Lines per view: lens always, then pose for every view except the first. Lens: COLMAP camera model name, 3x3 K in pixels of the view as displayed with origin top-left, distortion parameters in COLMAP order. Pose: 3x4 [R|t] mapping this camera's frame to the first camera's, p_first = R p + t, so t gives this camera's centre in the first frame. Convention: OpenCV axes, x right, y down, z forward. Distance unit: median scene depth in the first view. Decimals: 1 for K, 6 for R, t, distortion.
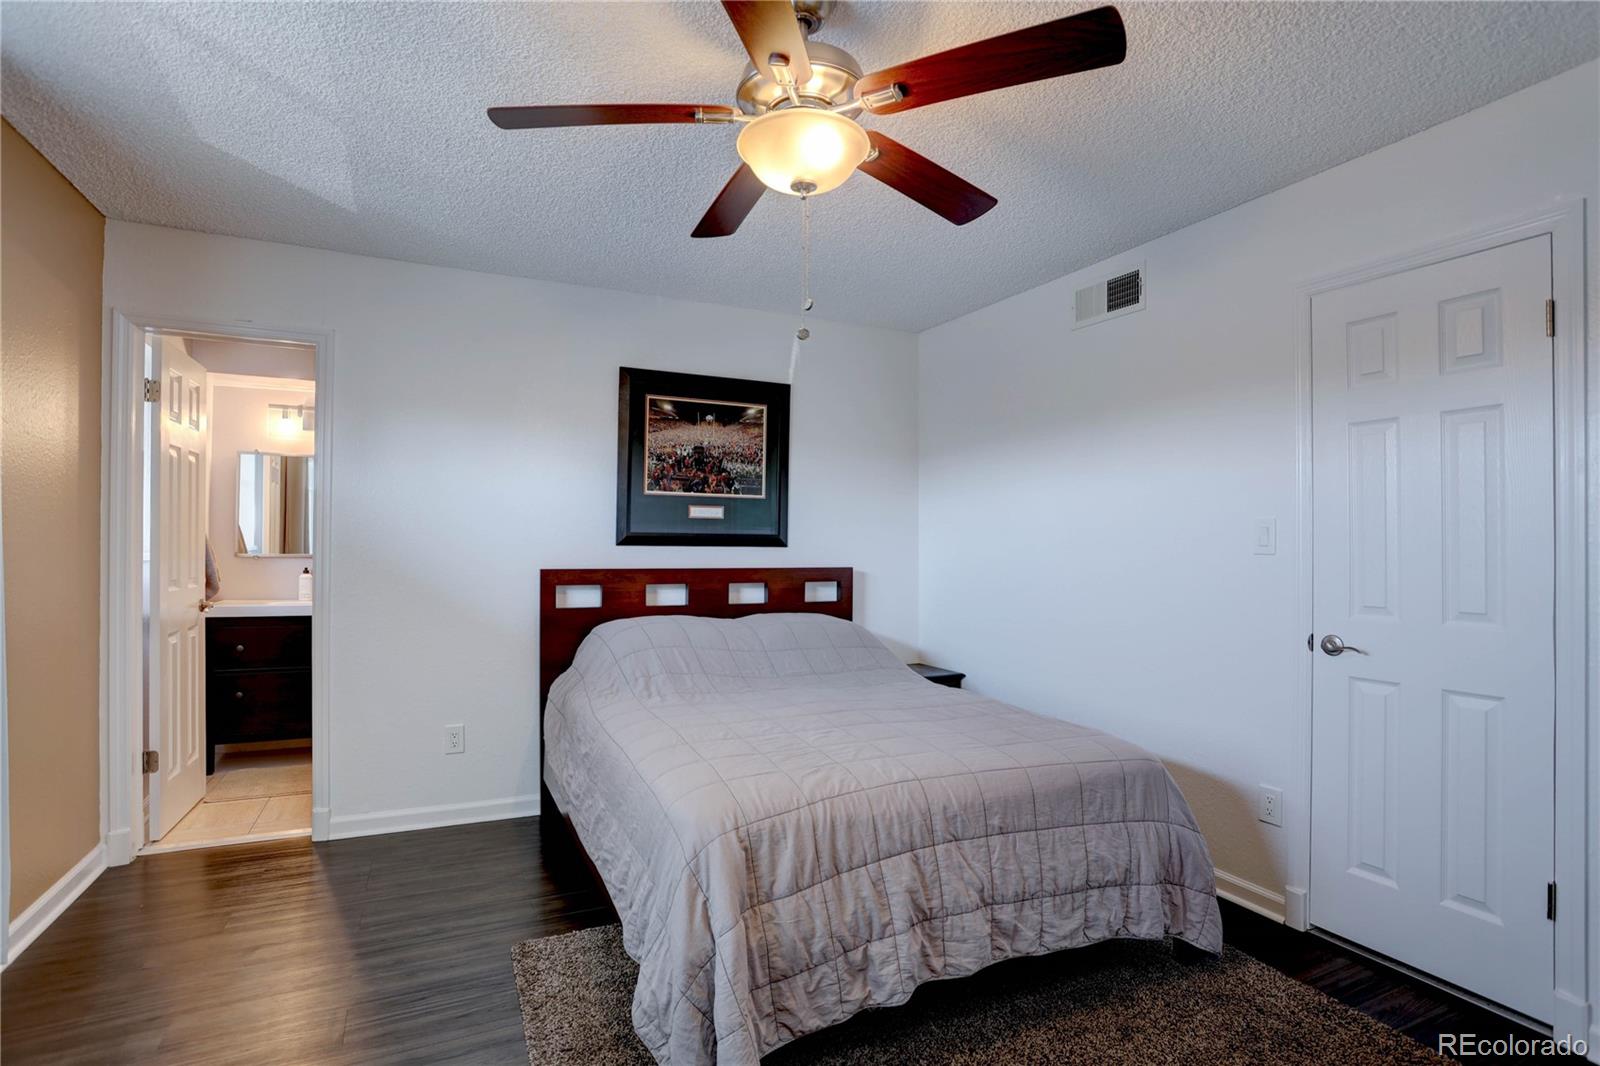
lens RADIAL K [[775.9, 0, 809.0], [0, 775.9, 533.0], [0, 0, 1]] dist [-0.059678, 0.000092]
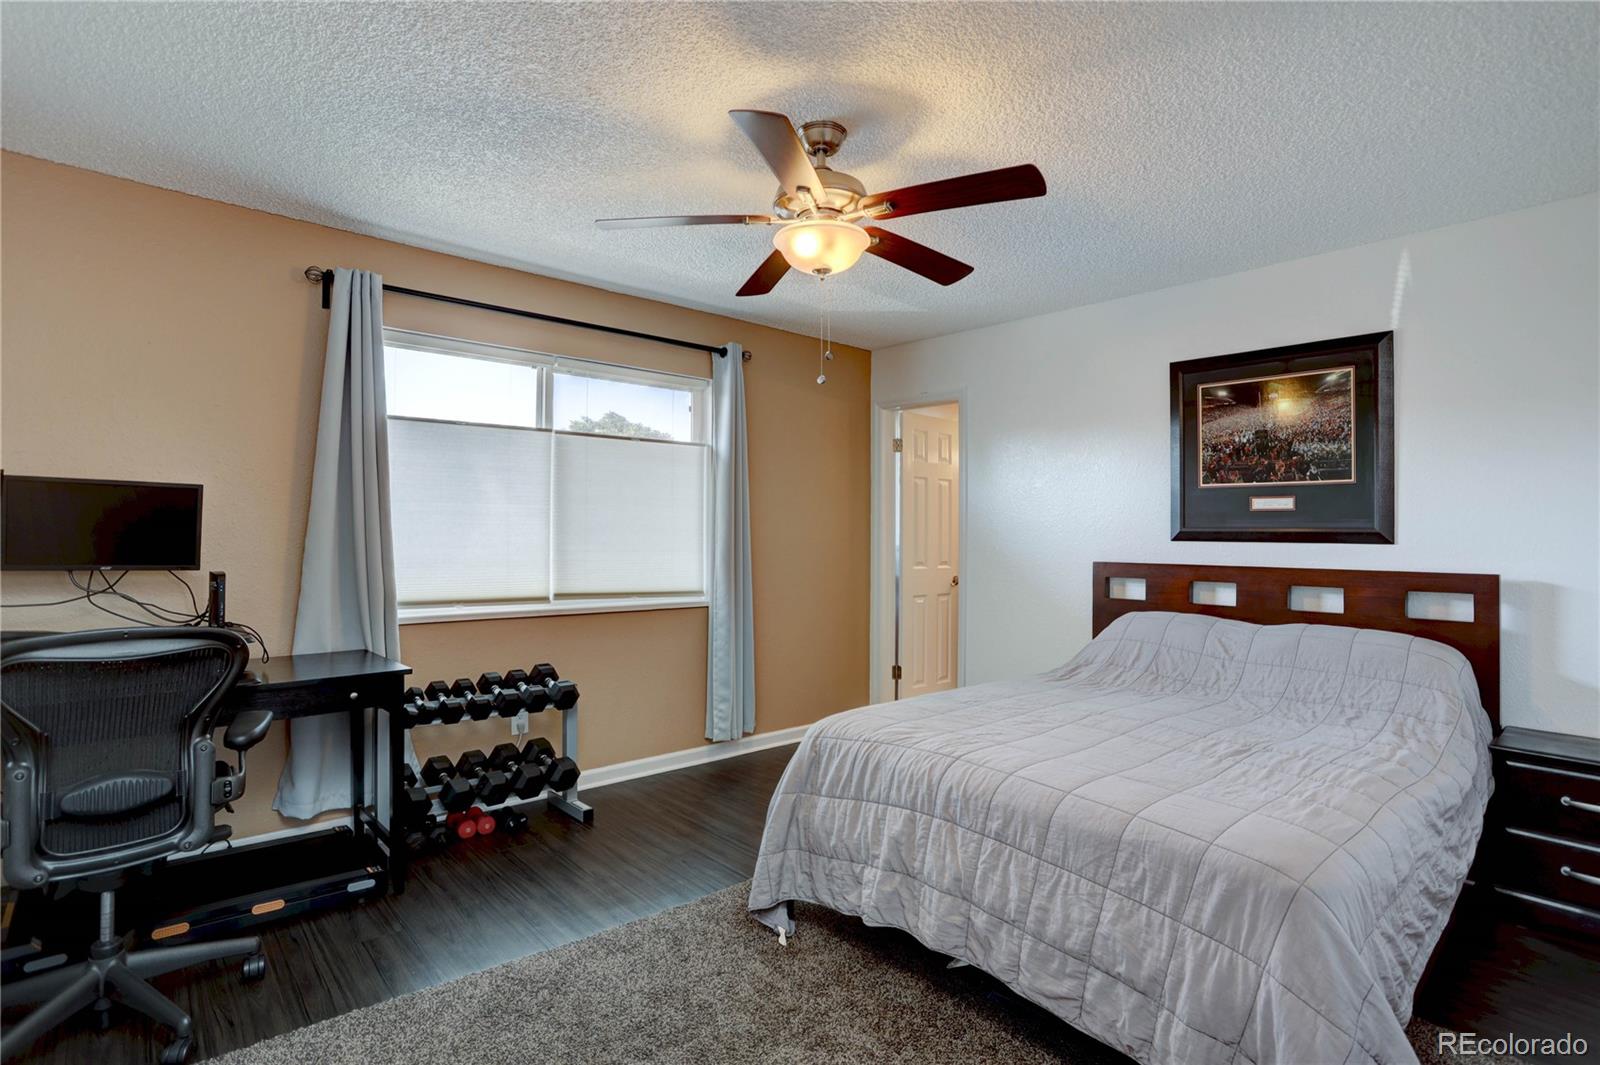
lens RADIAL K [[775.9, 0, 809.0], [0, 775.9, 532.5], [0, 0, 1]] dist [-0.059678, 0.000092]
pose [[0.279854, -0.009039, -0.960000, 0.558007], [0.004734, 0.999957, -0.008035, 0.010440], [0.960031, -0.002296, 0.279884, 0.262966]]
